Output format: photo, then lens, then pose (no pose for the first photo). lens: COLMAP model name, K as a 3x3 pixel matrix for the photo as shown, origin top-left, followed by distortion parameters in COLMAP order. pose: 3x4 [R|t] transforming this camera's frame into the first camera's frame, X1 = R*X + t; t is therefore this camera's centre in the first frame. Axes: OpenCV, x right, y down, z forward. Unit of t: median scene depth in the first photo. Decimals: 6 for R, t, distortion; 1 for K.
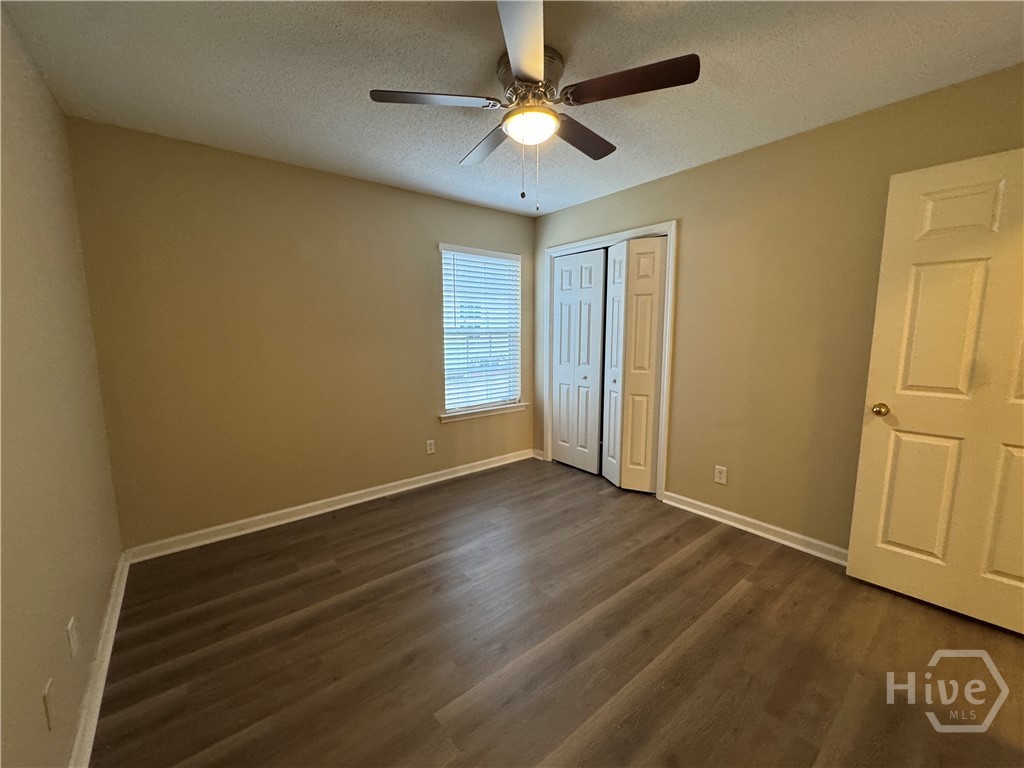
lens RADIAL K [[405.7, 0, 508.9], [0, 405.7, 381.7], [0, 0, 1]] dist [-0.004440, -0.000056]
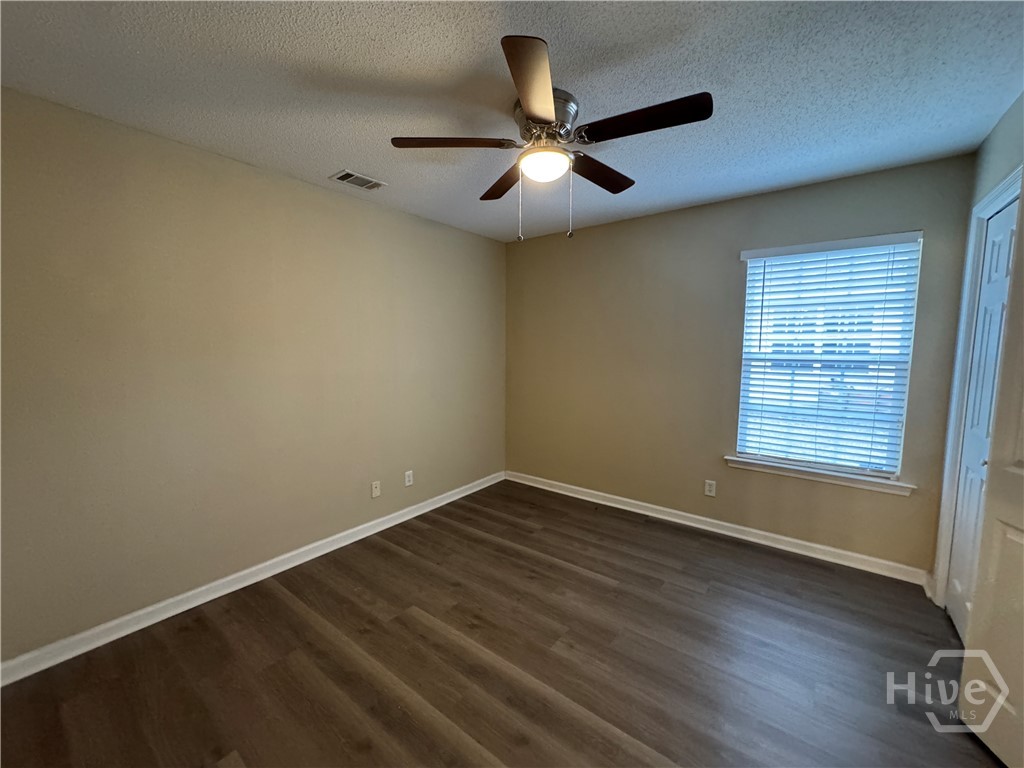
lens RADIAL K [[405.7, 0, 516.3], [0, 405.7, 385.7], [0, 0, 1]] dist [-0.004440, -0.000056]
pose [[0.246916, 0.104107, -0.963428, 0.565405], [-0.127512, 0.989058, 0.074196, -0.074752], [0.960611, 0.104529, 0.257489, 0.383124]]
